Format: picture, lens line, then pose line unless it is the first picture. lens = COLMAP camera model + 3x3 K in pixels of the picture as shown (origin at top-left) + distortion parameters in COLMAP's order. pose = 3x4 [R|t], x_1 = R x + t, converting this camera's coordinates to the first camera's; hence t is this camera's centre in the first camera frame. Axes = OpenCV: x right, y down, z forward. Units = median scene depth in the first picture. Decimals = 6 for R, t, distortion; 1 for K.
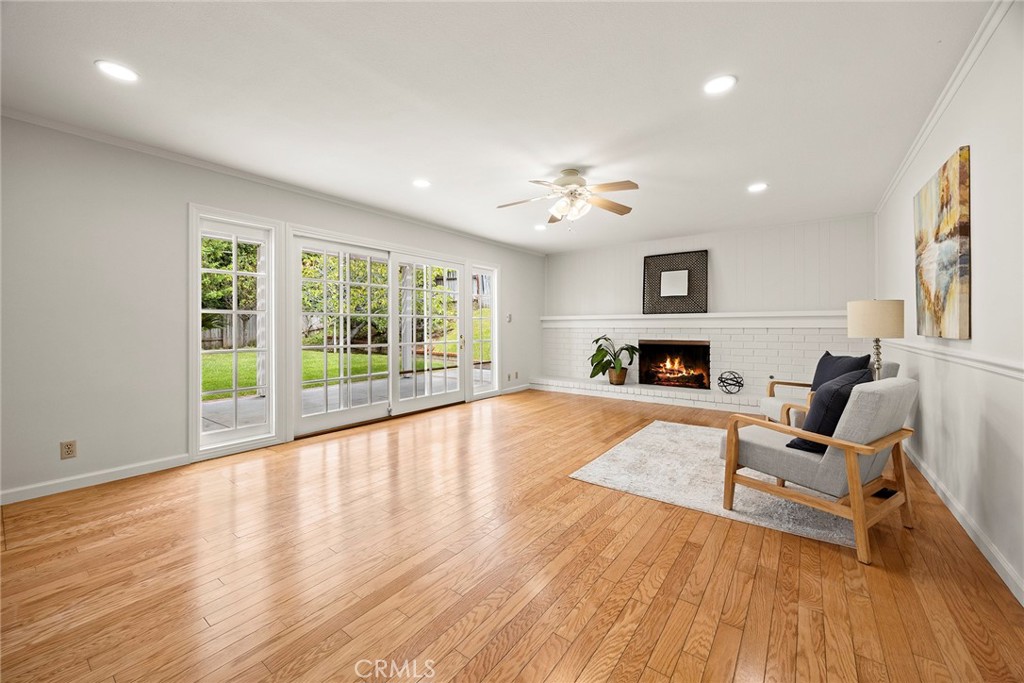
lens RADIAL K [[395.1, 0, 517.0], [0, 395.1, 326.5], [0, 0, 1]] dist [0.023361, -0.000031]
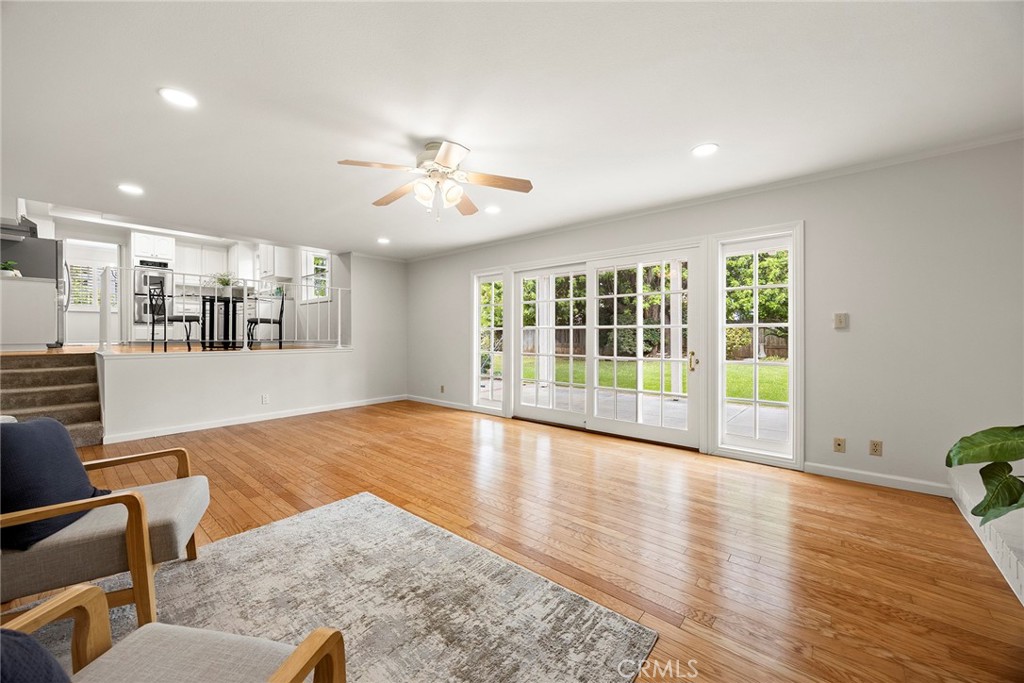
lens RADIAL K [[391.6, 0, 514.4], [0, 391.6, 337.4], [0, 0, 1]] dist [-0.003391, -0.000194]
pose [[-0.069766, 0.004311, -0.997554, 0.546061], [0.002662, 0.999988, 0.004135, -0.005781], [0.997560, -0.002367, -0.069777, 0.727941]]
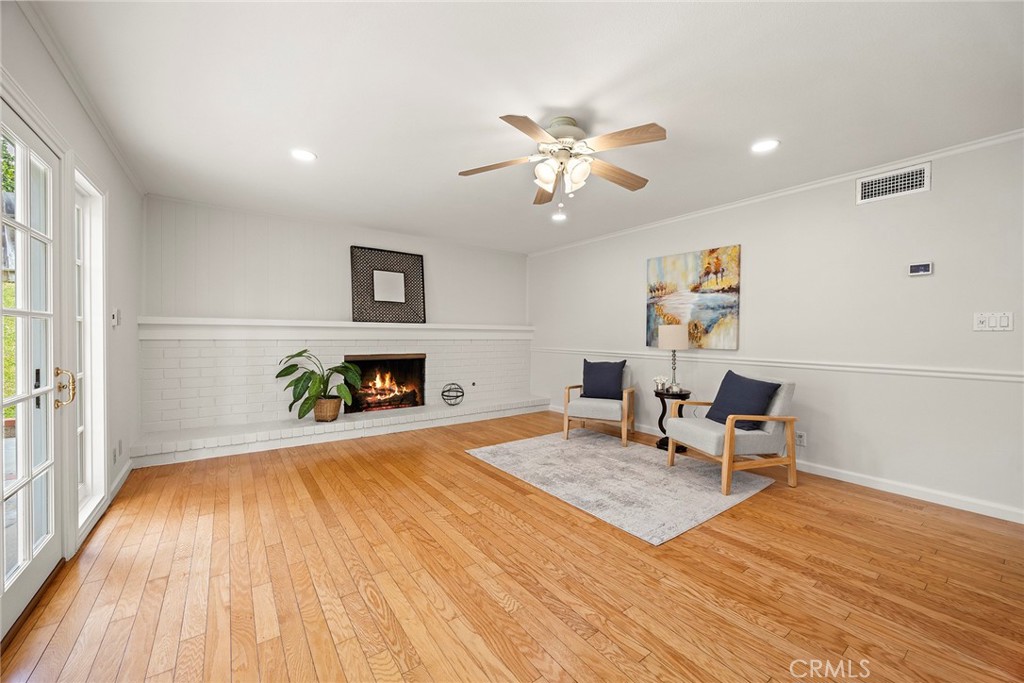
lens RADIAL K [[391.6, 0, 514.4], [0, 391.6, 337.4], [0, 0, 1]] dist [-0.003391, -0.000194]
pose [[0.306430, 0.000537, 0.951893, -0.329739], [-0.009891, 0.999948, 0.002619, -0.006143], [-0.951842, -0.010218, 0.306419, 0.522401]]
